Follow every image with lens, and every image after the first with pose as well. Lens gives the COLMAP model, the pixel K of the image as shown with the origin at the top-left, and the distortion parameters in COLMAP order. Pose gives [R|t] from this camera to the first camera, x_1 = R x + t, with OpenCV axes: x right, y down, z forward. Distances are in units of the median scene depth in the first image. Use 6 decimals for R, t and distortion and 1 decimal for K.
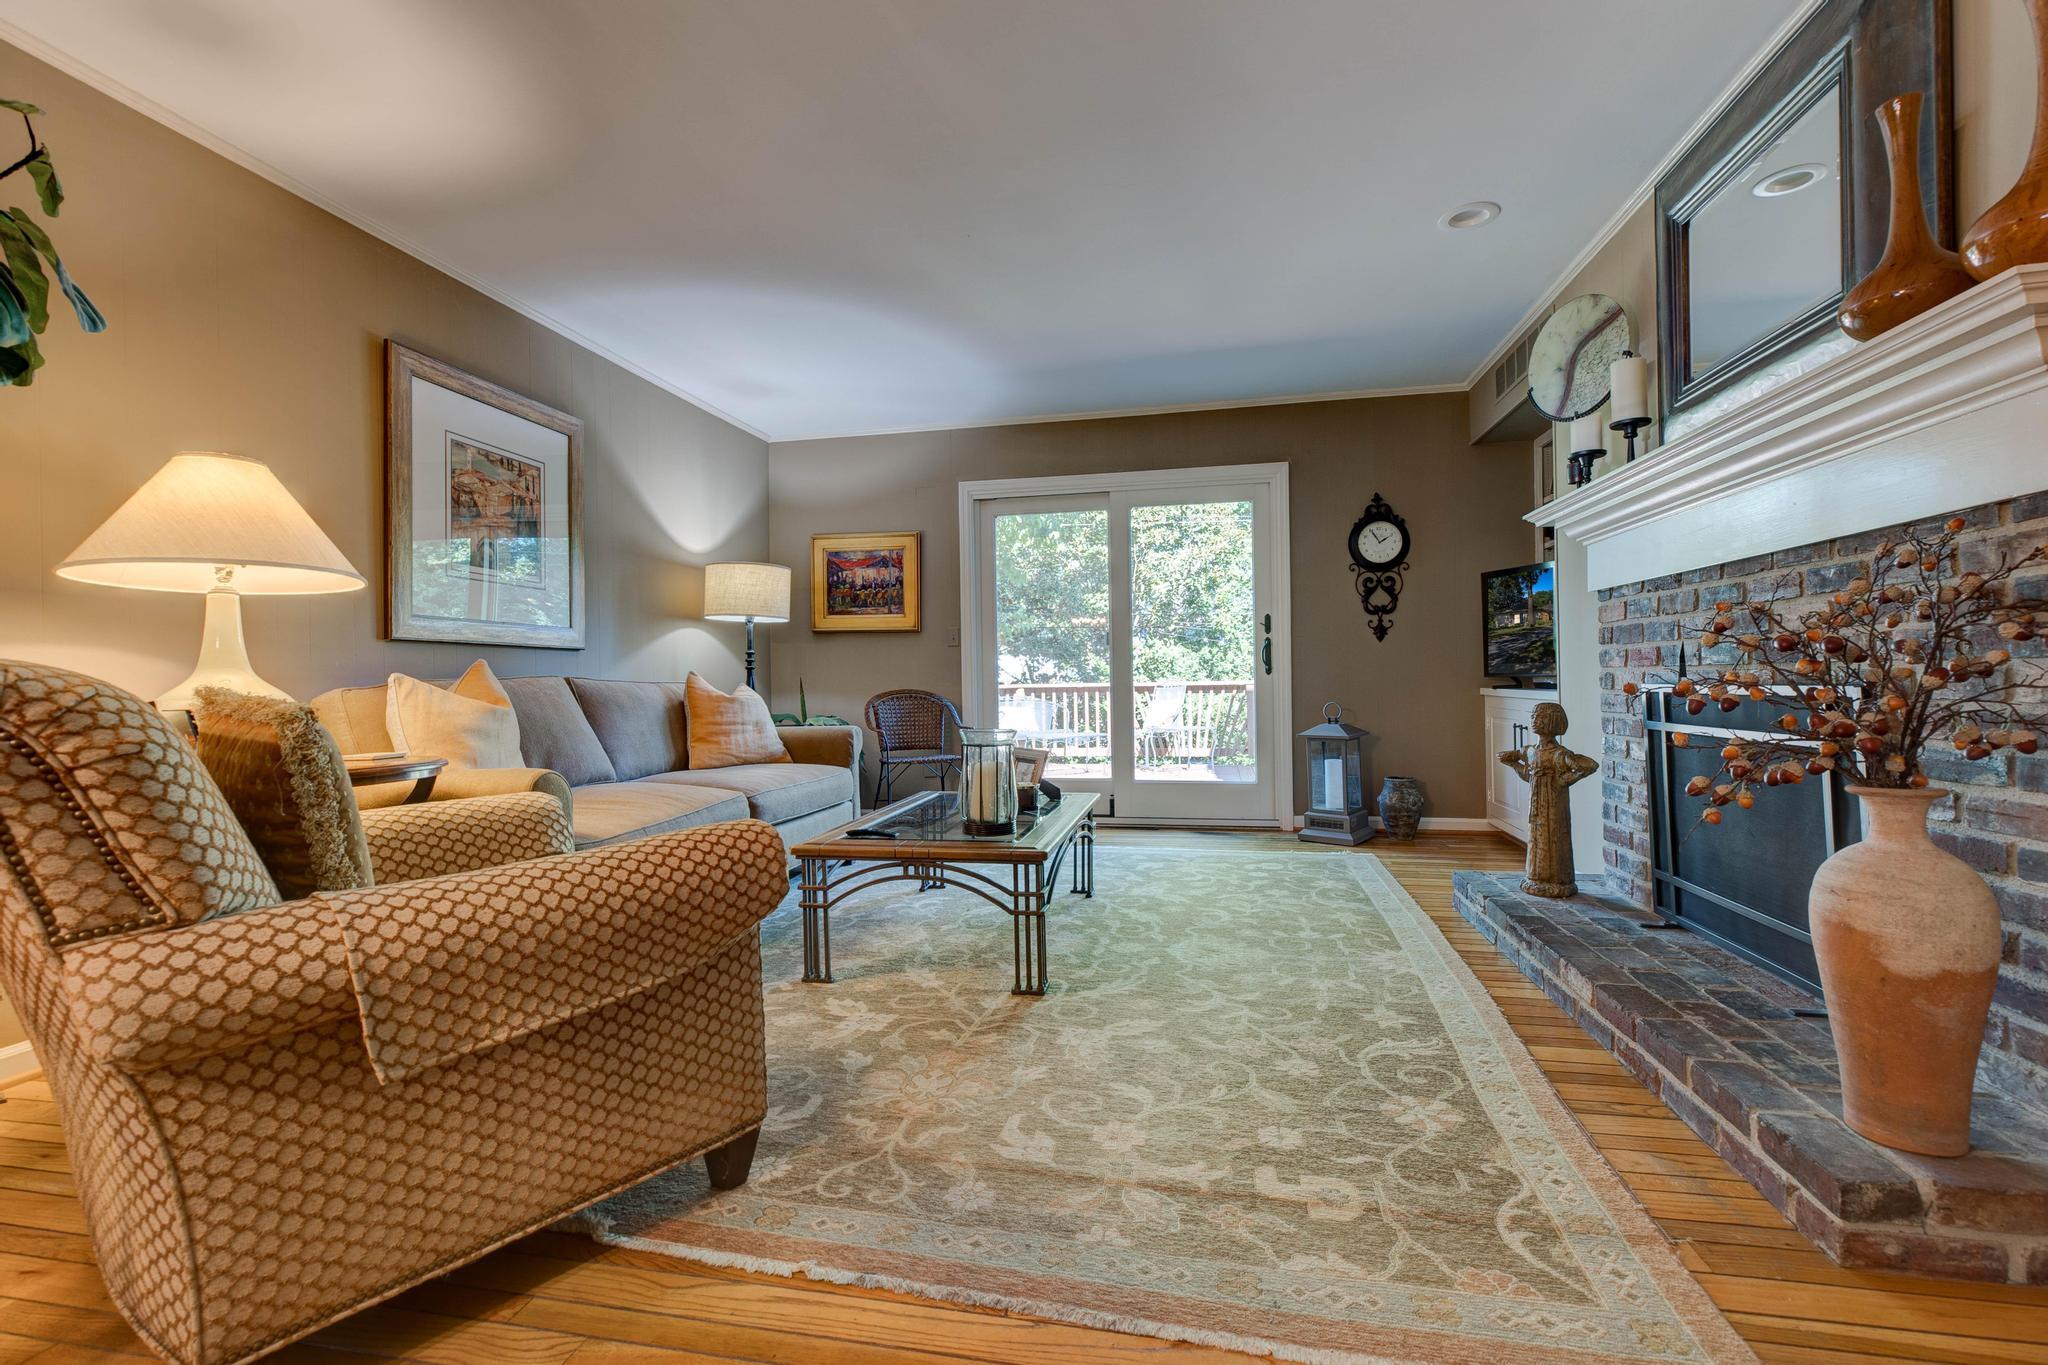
lens RADIAL K [[922.8, 0, 1018.4], [0, 922.8, 676.2], [0, 0, 1]] dist [0.003069, 0.000321]
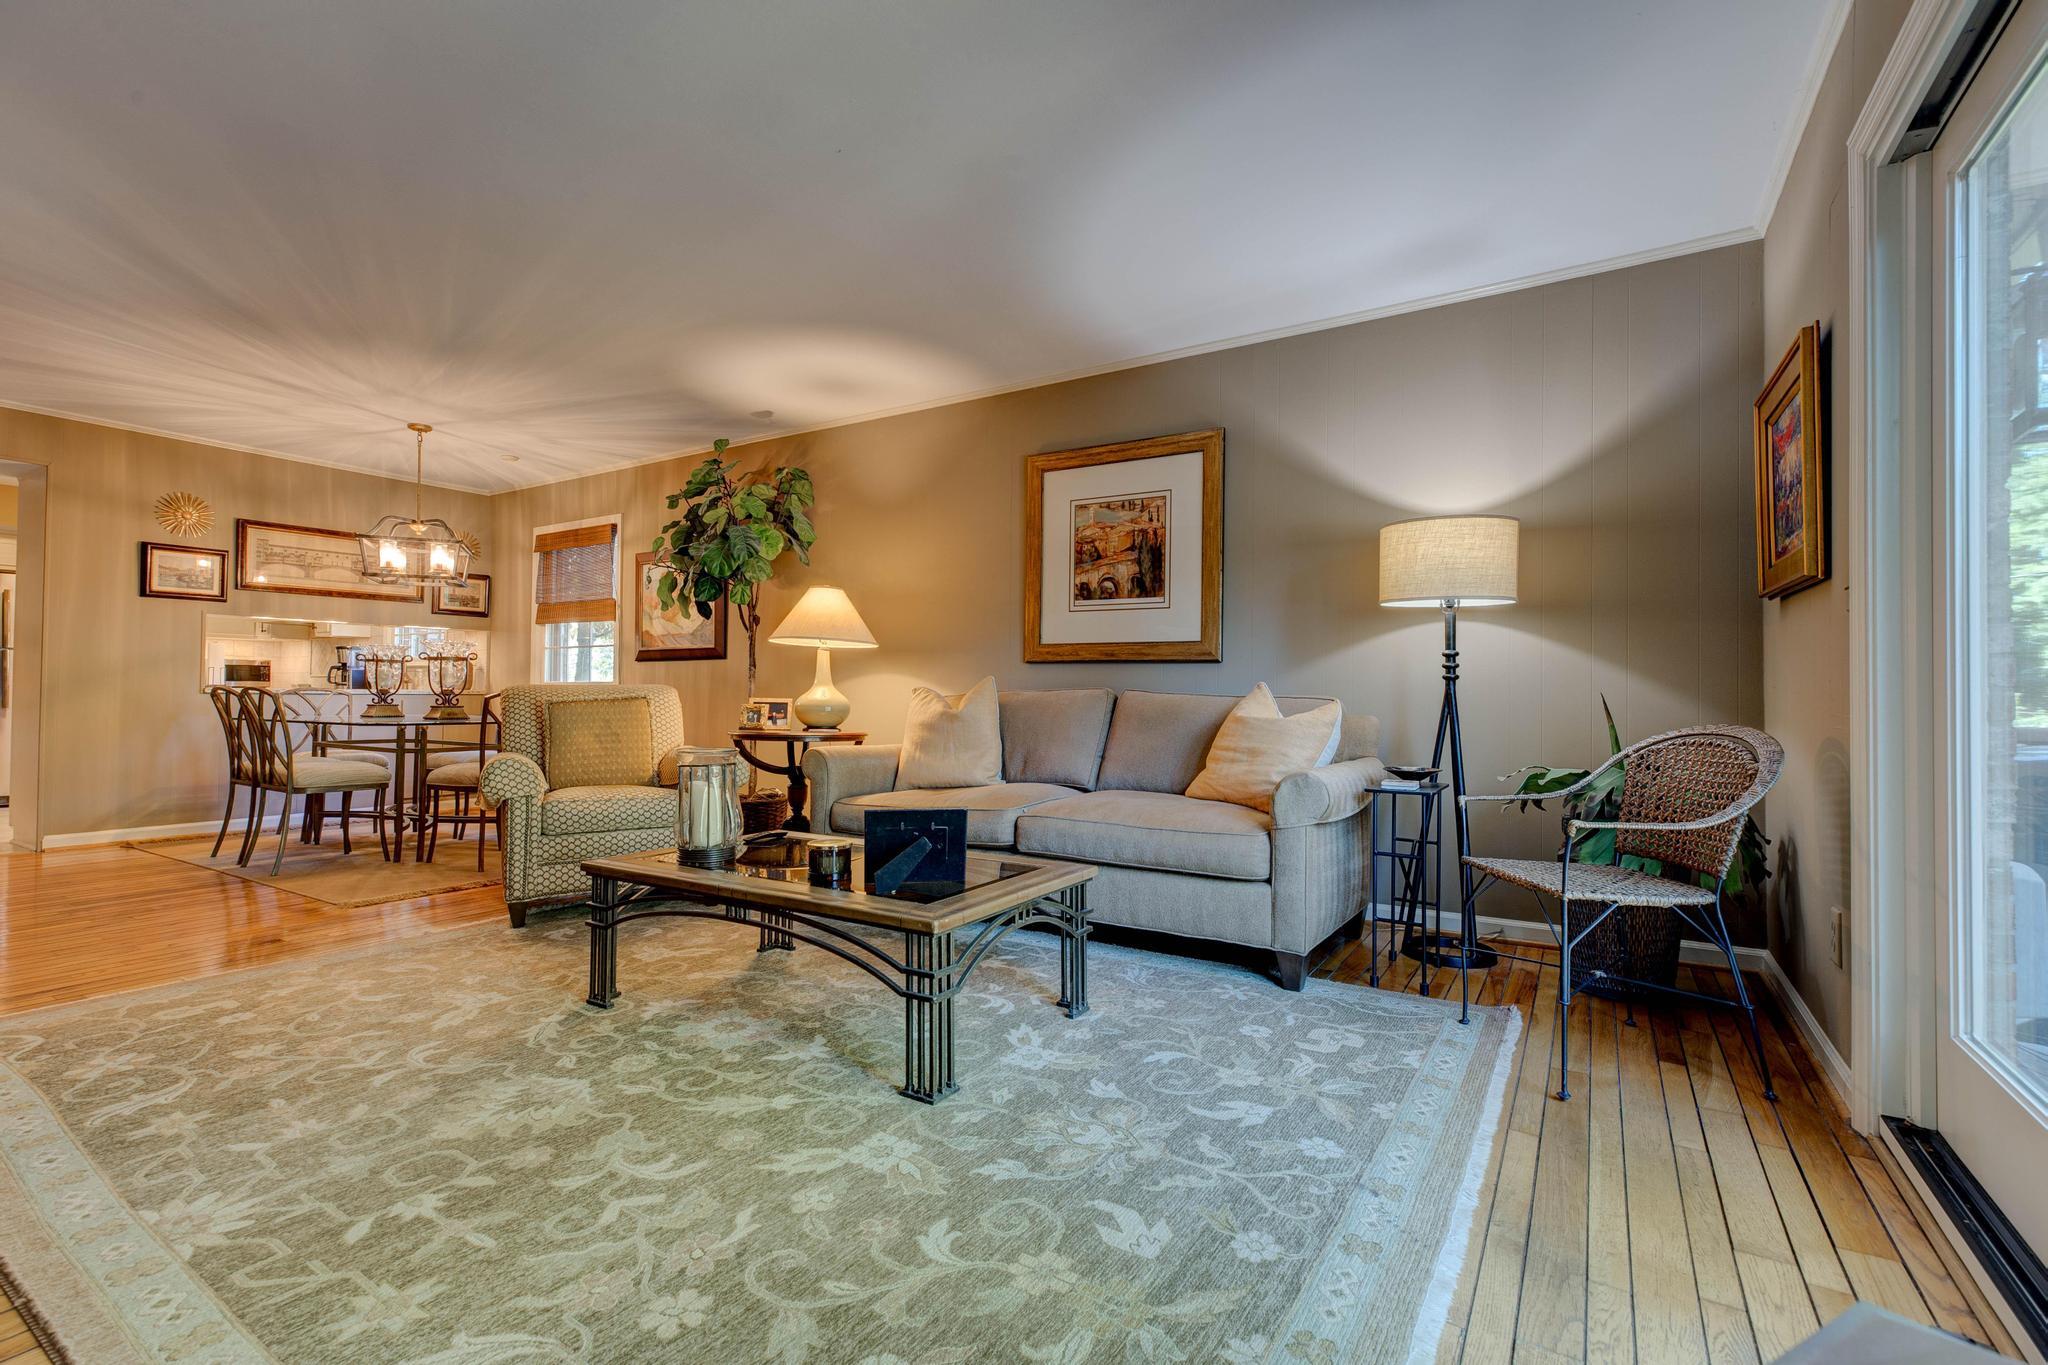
lens RADIAL K [[922.8, 0, 1020.1], [0, 922.8, 682.6], [0, 0, 1]] dist [0.003069, 0.000321]
pose [[-0.349036, 0.002342, -0.937106, 0.853460], [0.002306, 0.999996, 0.001640, -0.013624], [0.937106, -0.001589, -0.349040, 1.876438]]
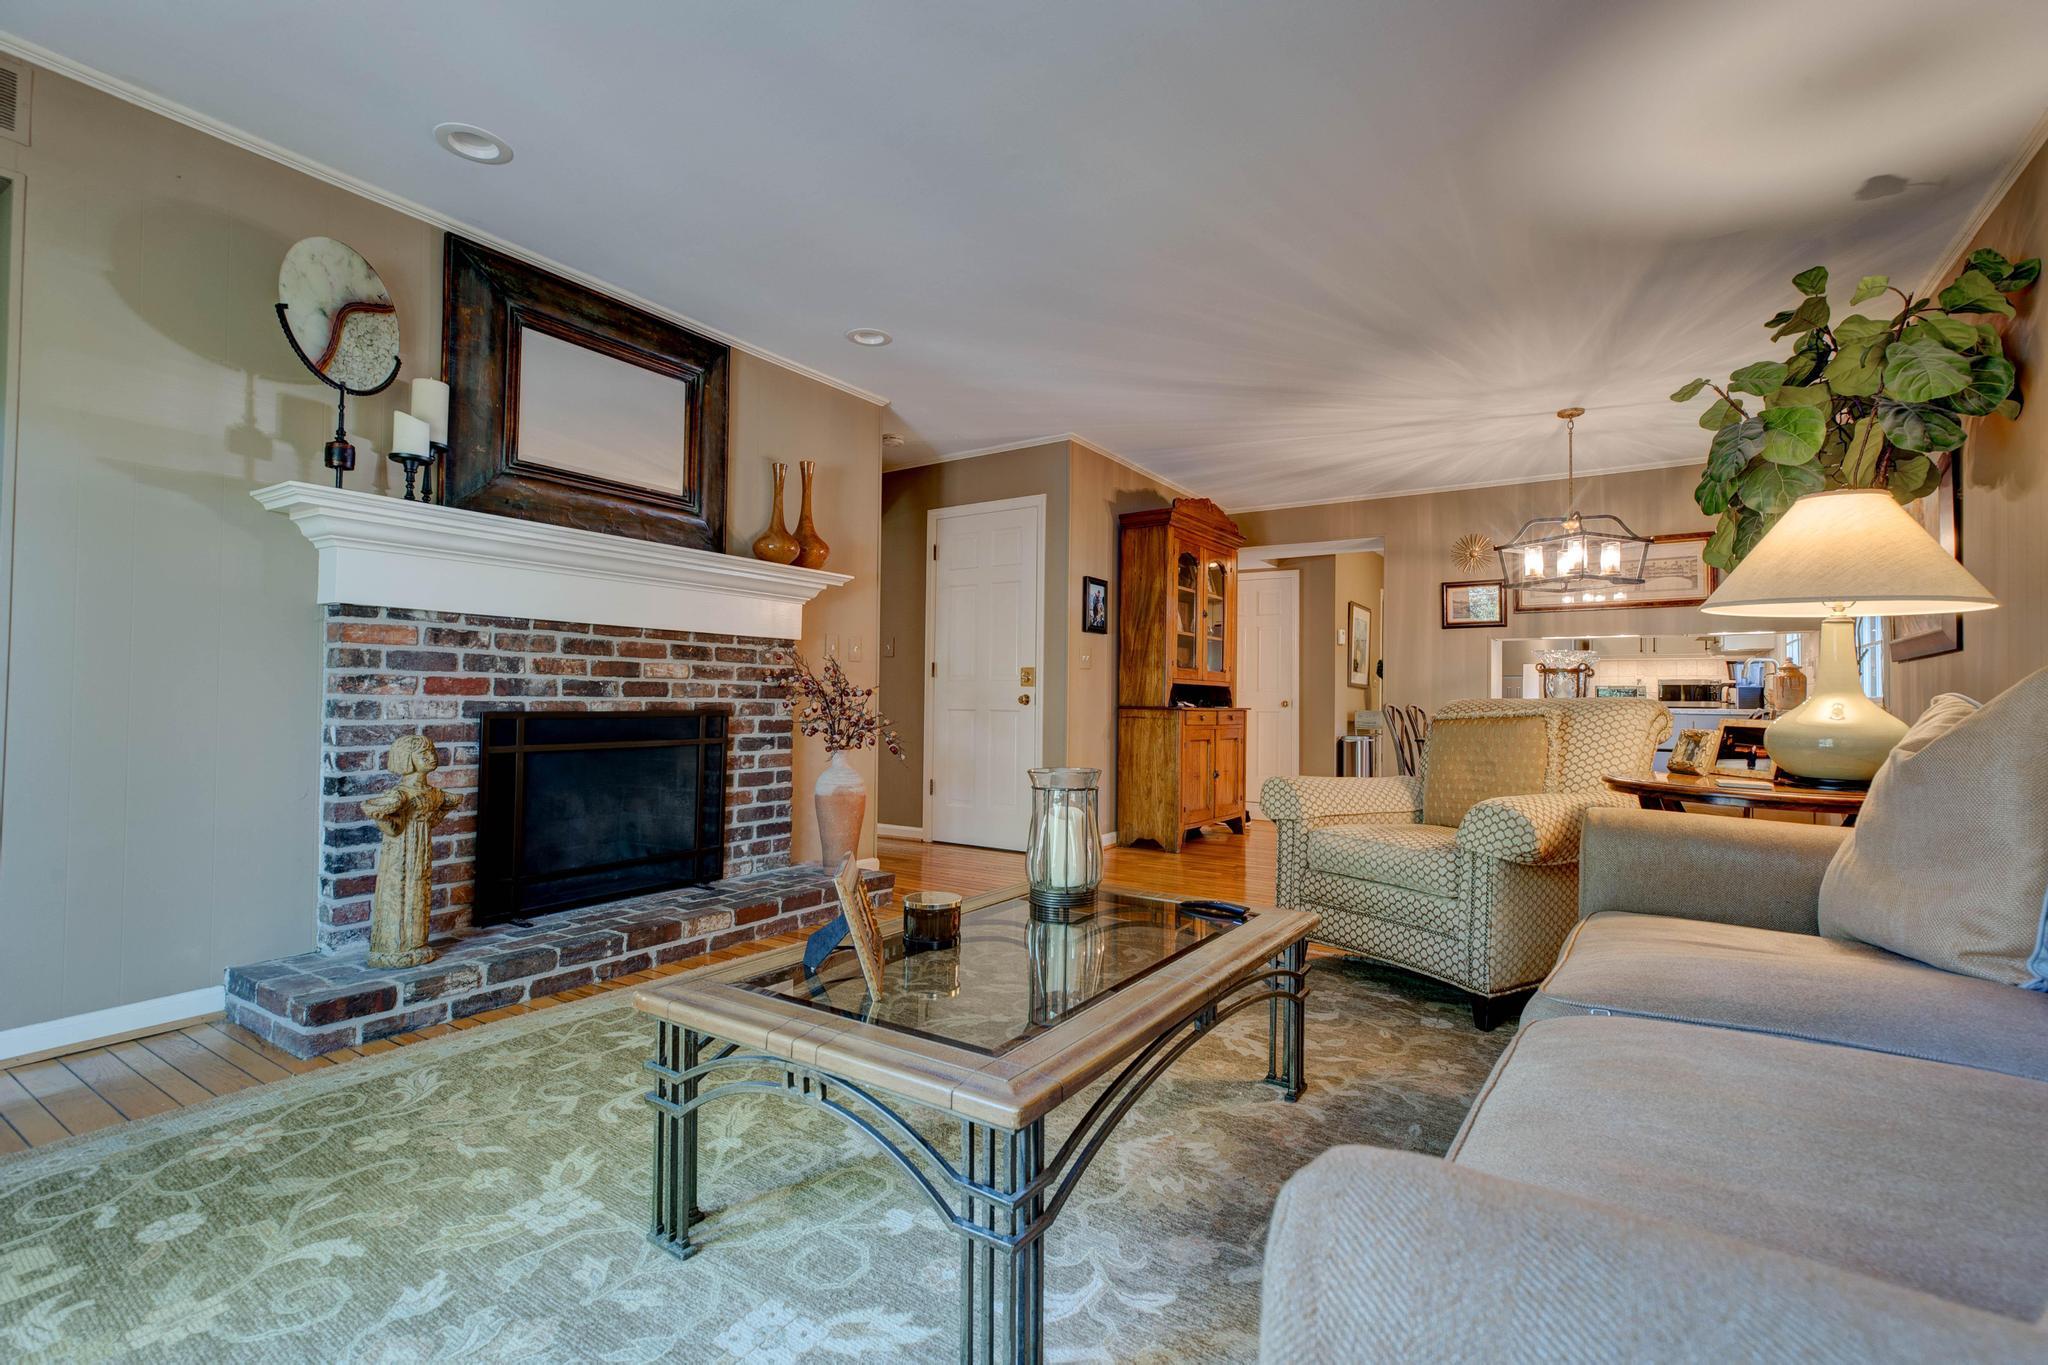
lens RADIAL K [[922.8, 0, 1022.6], [0, 922.8, 684.8], [0, 0, 1]] dist [0.003069, 0.000321]
pose [[-0.925280, 0.012369, 0.379083, -0.343903], [0.002169, 0.999624, -0.027322, 0.006044], [-0.379279, -0.024458, -0.924959, 2.005284]]
